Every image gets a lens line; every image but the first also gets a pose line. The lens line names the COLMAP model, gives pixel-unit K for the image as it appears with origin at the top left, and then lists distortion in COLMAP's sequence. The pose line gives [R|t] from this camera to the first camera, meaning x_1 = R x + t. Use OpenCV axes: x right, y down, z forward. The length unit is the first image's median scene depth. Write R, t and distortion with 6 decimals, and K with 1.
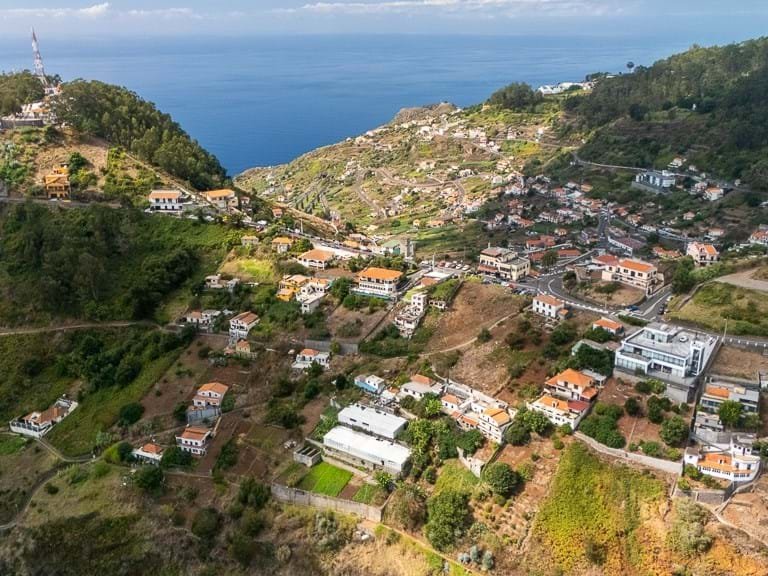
lens RADIAL K [[749.6, 0, 384.0], [0, 749.6, 288.0], [0, 0, 1]] dist [0.119084, -0.218161]
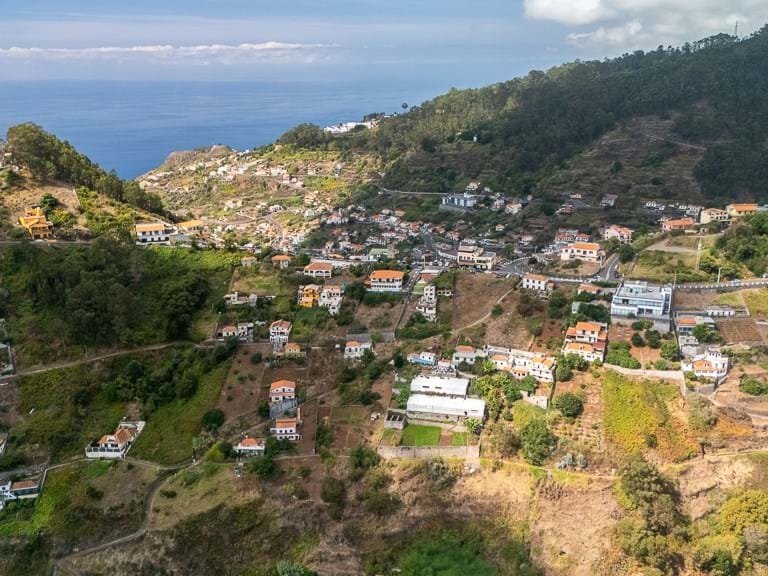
lens RADIAL K [[749.6, 0, 384.0], [0, 749.6, 288.0], [0, 0, 1]] dist [0.119084, -0.218161]
pose [[0.936767, -0.102301, 0.334666, -0.346015], [0.120651, 0.992097, -0.034450, 0.035603], [-0.328497, 0.072650, 0.941707, -0.091330]]
